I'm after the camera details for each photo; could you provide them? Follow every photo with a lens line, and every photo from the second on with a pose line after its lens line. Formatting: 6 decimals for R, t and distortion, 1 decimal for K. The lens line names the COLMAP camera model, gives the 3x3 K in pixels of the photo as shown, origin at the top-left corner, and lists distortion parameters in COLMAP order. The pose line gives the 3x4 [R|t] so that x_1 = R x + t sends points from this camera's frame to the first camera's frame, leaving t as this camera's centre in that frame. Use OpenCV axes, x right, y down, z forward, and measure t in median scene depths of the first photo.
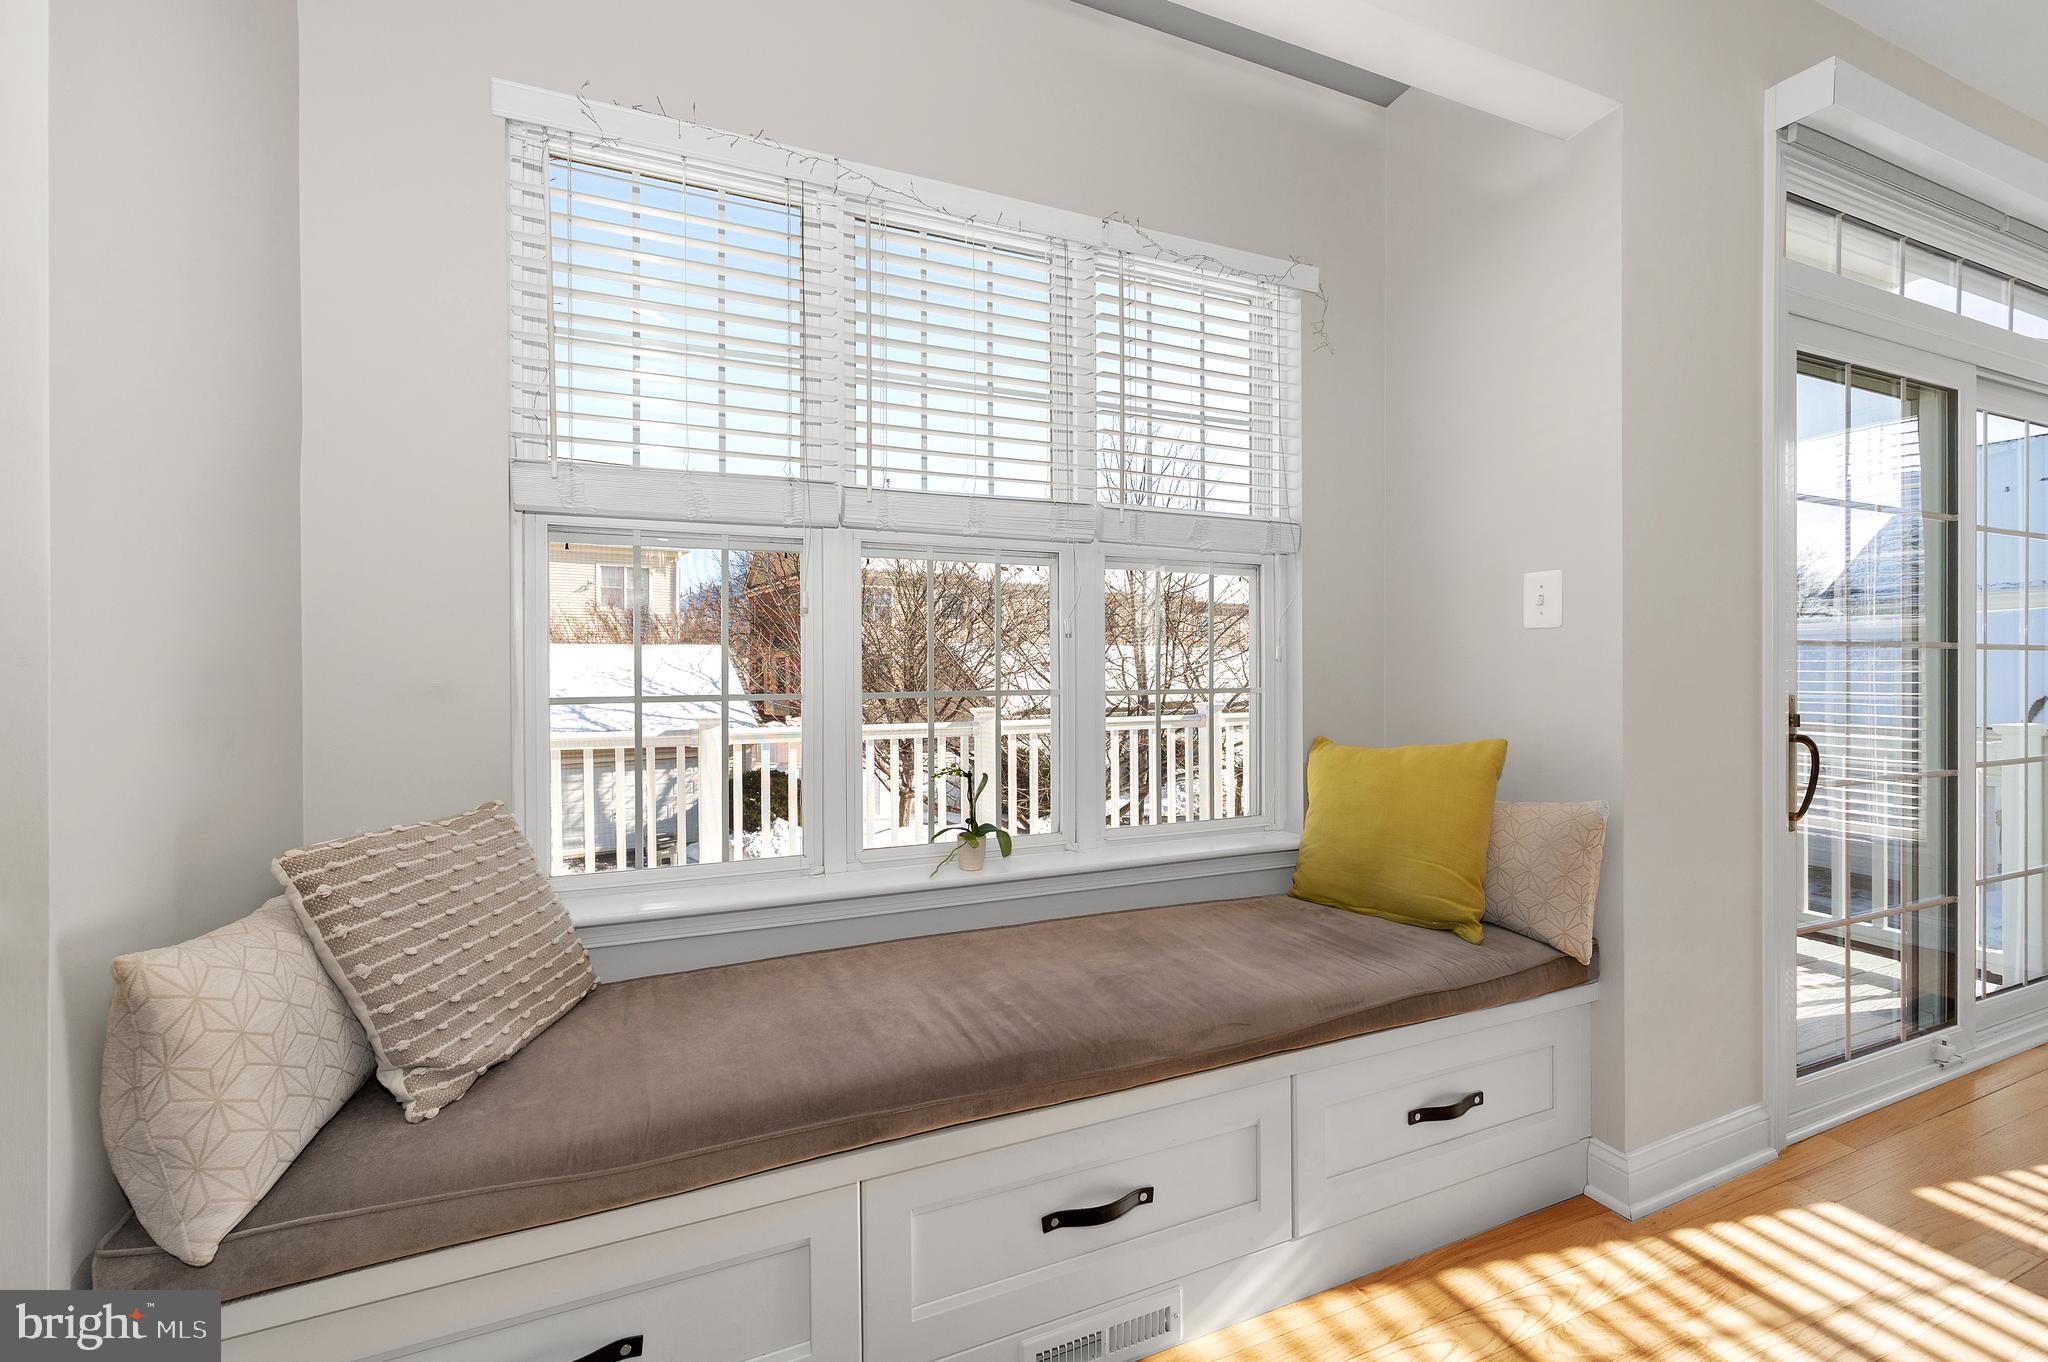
lens RADIAL K [[848.0, 0, 1024.6], [0, 848.0, 676.2], [0, 0, 1]] dist [-0.001847, 0.000043]
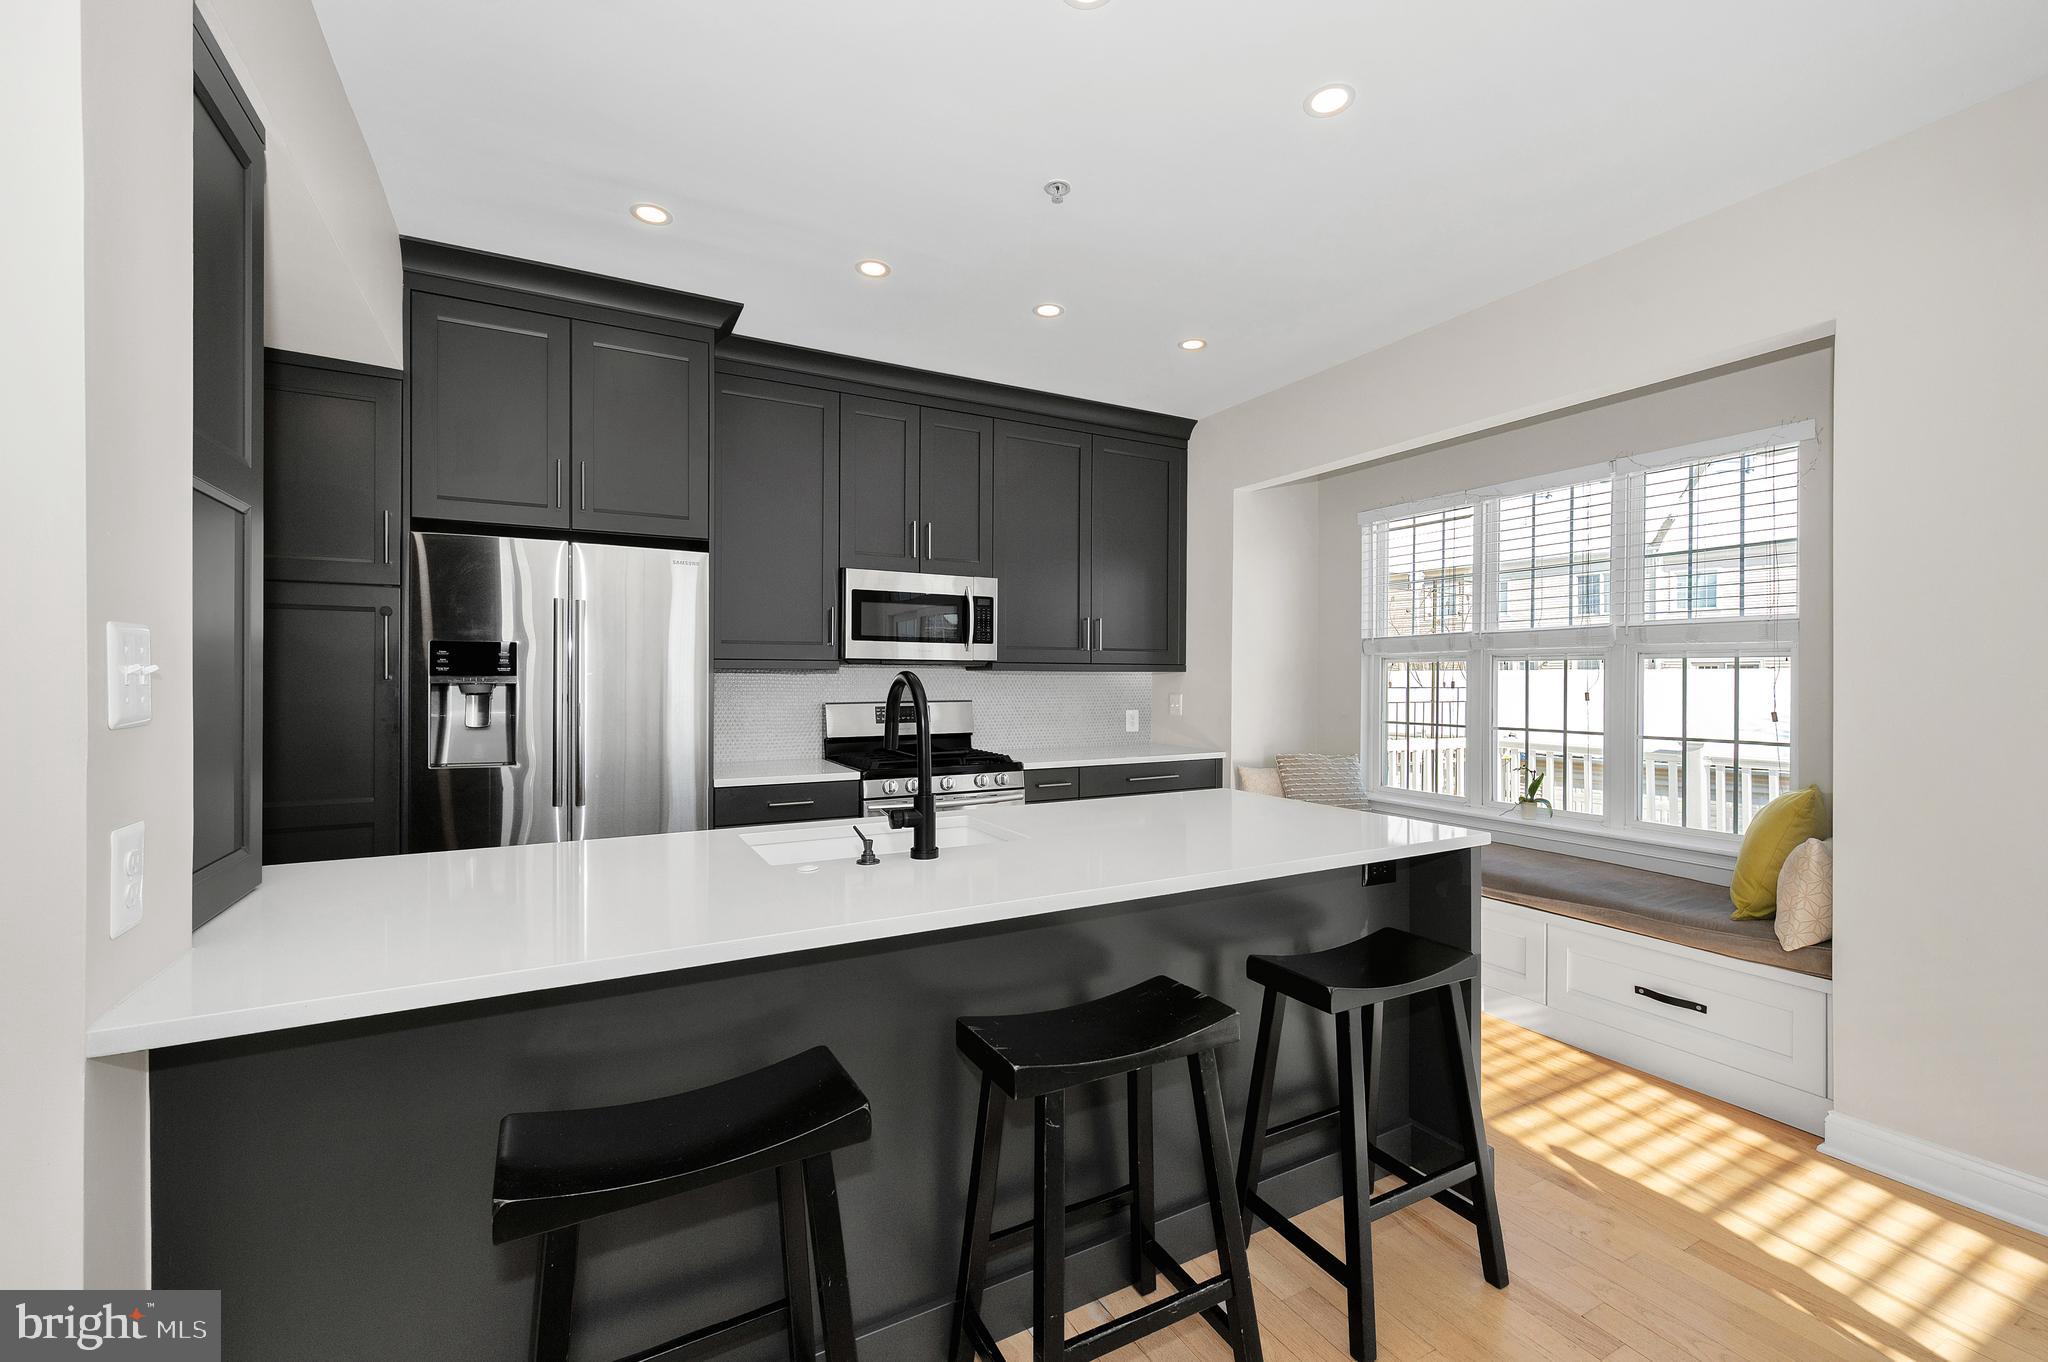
lens RADIAL K [[788.3, 0, 1027.7], [0, 788.3, 690.0], [0, 0, 1]] dist [-0.016082, 0.000062]
pose [[0.094776, 0.016062, -0.995369, 2.073578], [-0.012703, 0.999808, 0.014924, -0.108889], [0.995418, 0.011230, 0.094962, -0.430167]]
